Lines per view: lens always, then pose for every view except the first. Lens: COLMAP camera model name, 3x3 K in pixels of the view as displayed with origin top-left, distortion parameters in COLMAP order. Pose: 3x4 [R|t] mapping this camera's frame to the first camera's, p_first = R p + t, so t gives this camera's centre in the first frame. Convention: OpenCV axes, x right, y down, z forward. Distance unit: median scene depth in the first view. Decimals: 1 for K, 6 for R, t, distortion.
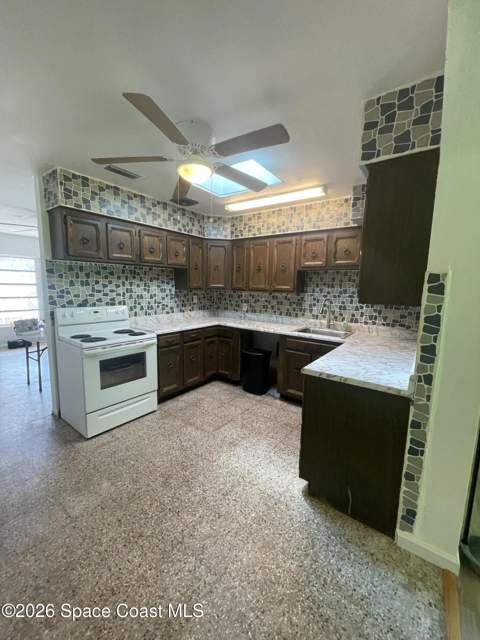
lens RADIAL K [[257.7, 0, 240.0], [0, 257.7, 320.0], [0, 0, 1]] dist [-0.003789, 0.000056]
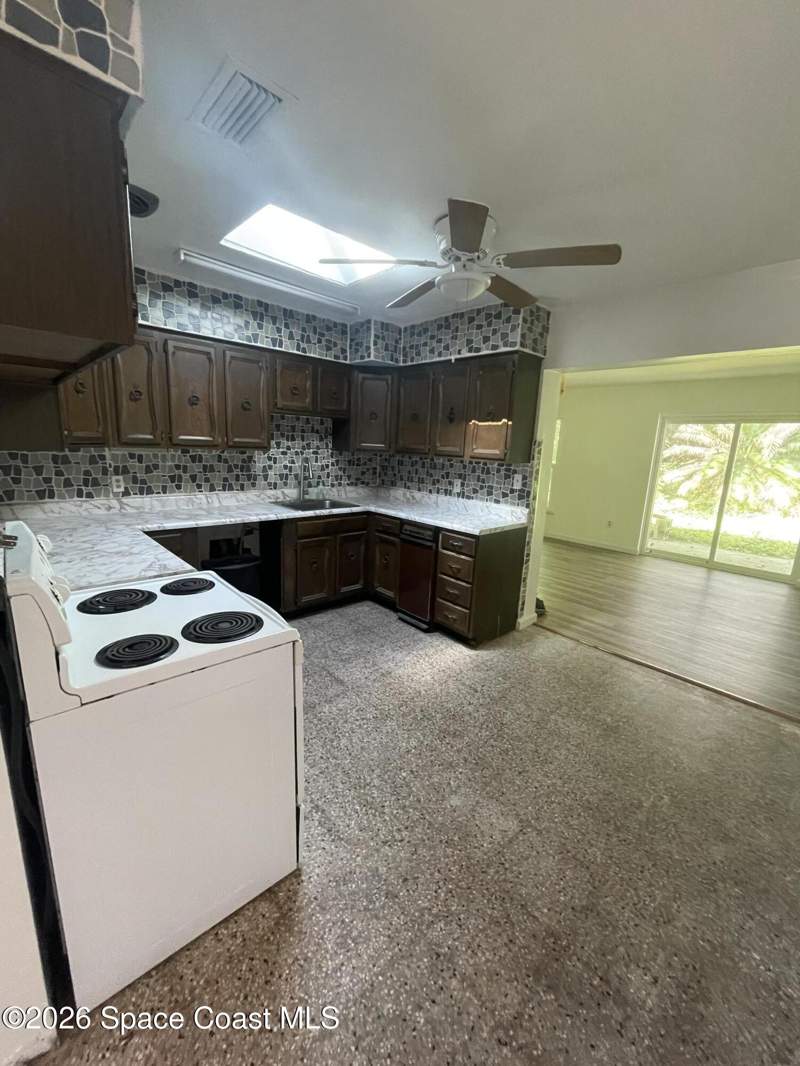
lens RADIAL K [[429.2, 0, 400.0], [0, 429.2, 533.0], [0, 0, 1]] dist [-0.003789, 0.000056]
pose [[0.192428, -0.218239, 0.956736, -0.822392], [0.090979, 0.974725, 0.204044, -0.101876], [-0.977085, 0.047779, 0.207420, 0.542362]]
